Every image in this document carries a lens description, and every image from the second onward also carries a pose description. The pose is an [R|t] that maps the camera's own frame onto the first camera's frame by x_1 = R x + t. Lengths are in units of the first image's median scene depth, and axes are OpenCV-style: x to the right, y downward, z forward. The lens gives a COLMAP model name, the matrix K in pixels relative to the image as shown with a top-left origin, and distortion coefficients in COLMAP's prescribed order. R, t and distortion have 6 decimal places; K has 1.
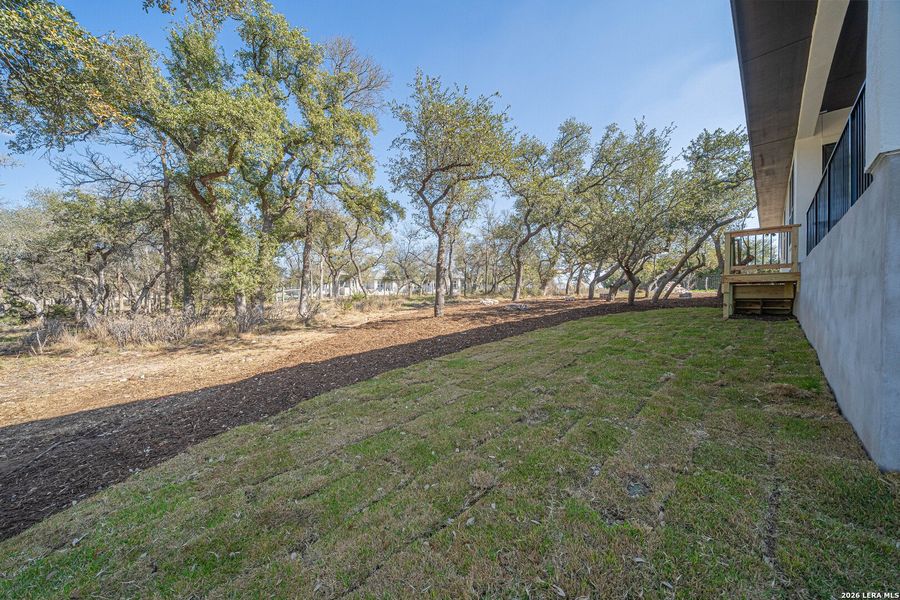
lens RADIAL K [[319.4, 0, 449.1], [0, 319.4, 304.0], [0, 0, 1]] dist [-0.021163, 0.000068]
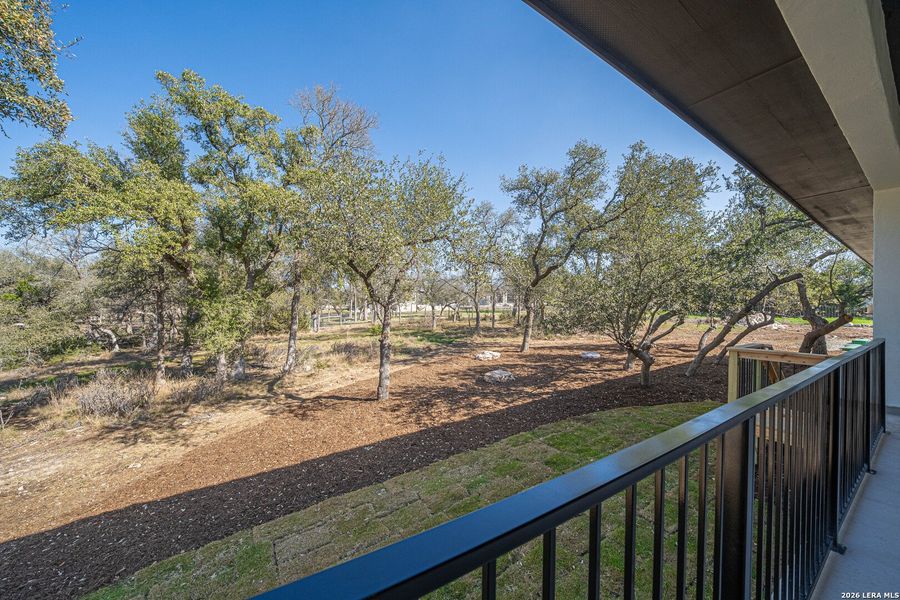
lens RADIAL K [[319.4, 0, 449.1], [0, 319.4, 304.0], [0, 0, 1]] dist [-0.021163, 0.000068]
pose [[0.976941, 0.007603, -0.213375, 0.254006], [-0.011716, 0.999769, -0.018018, -0.160408], [0.213189, 0.020103, 0.976804, 0.145135]]
